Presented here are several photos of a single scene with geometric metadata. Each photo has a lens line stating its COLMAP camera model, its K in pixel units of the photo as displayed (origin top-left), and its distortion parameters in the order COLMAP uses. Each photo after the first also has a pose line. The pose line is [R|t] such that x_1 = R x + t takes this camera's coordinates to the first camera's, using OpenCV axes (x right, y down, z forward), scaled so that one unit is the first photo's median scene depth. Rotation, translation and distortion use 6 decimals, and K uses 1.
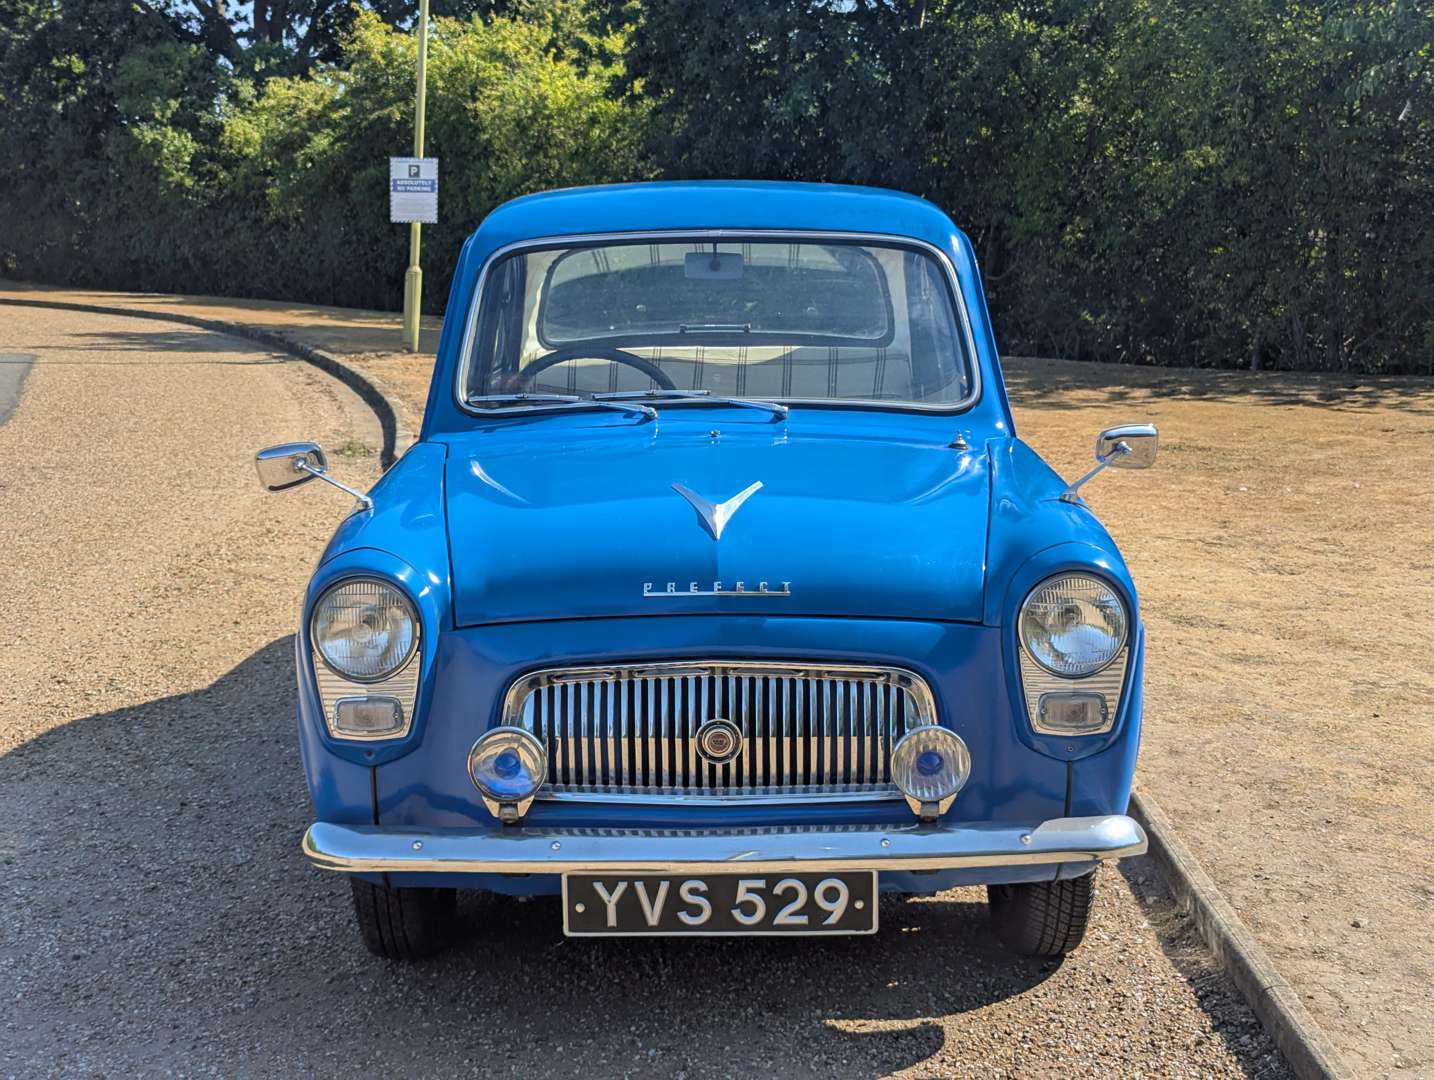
lens RADIAL K [[2030.6, 0, 717.0], [0, 2030.6, 540.0], [0, 0, 1]] dist [0.207641, -0.728685]
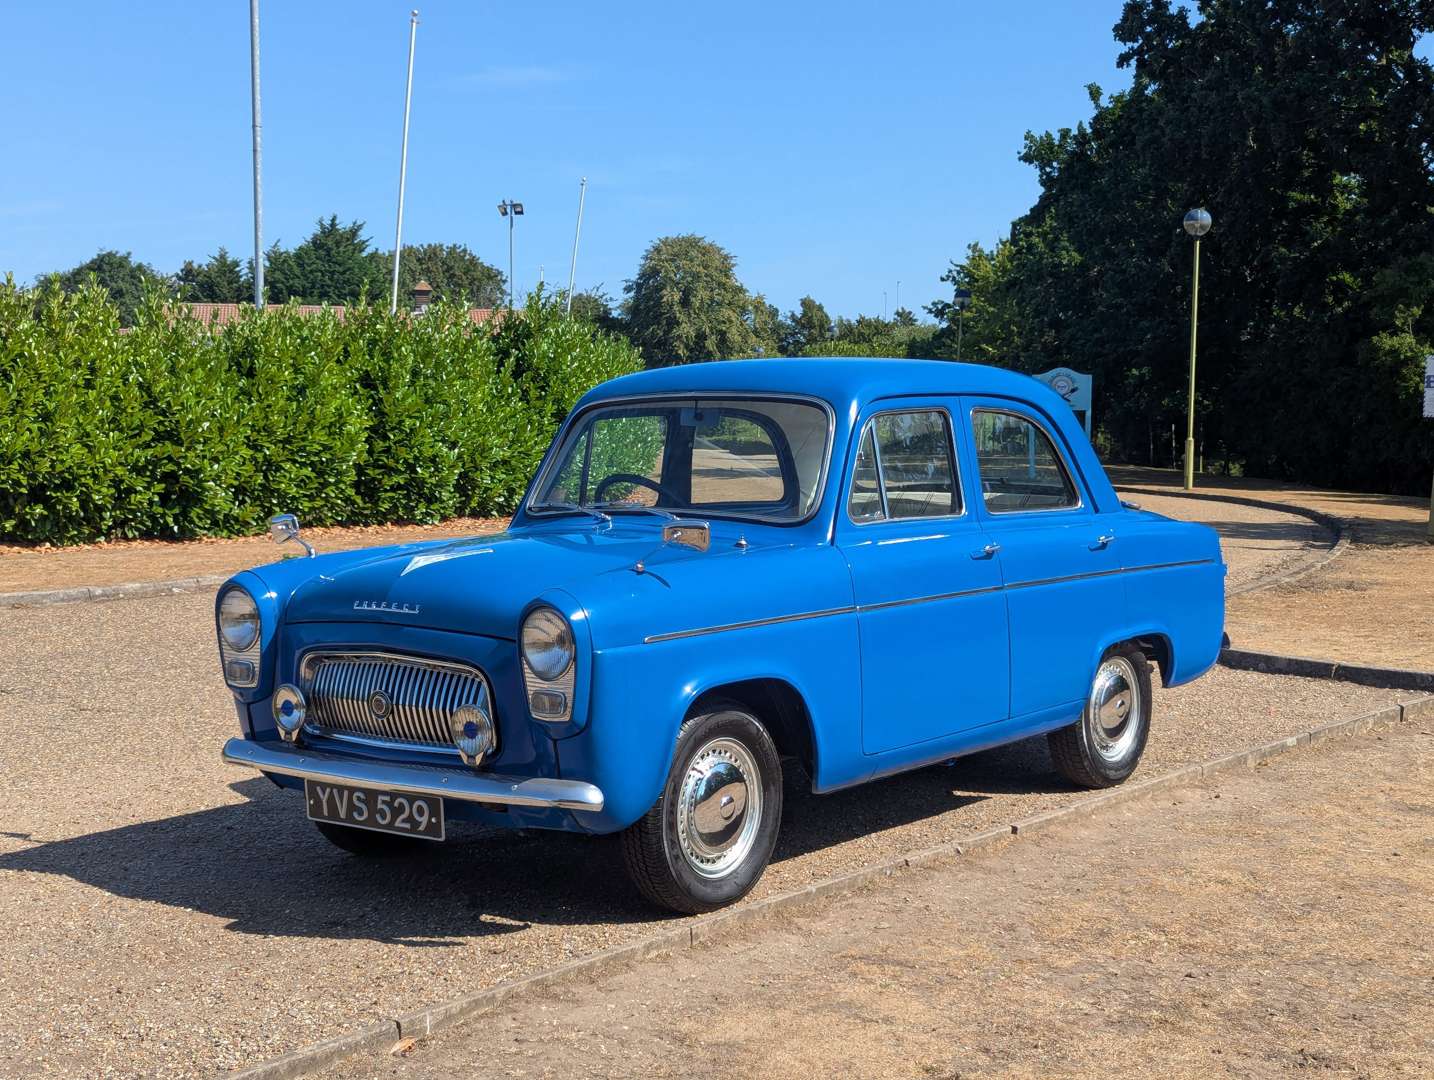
lens RADIAL K [[2030.6, 0, 717.0], [0, 2030.6, 540.0], [0, 0, 1]] dist [0.207641, -0.728685]
pose [[0.782652, 0.036571, -0.621384, 1.170393], [-0.099050, 0.992870, -0.066321, 0.051674], [0.614528, 0.113454, 0.780694, -0.080455]]
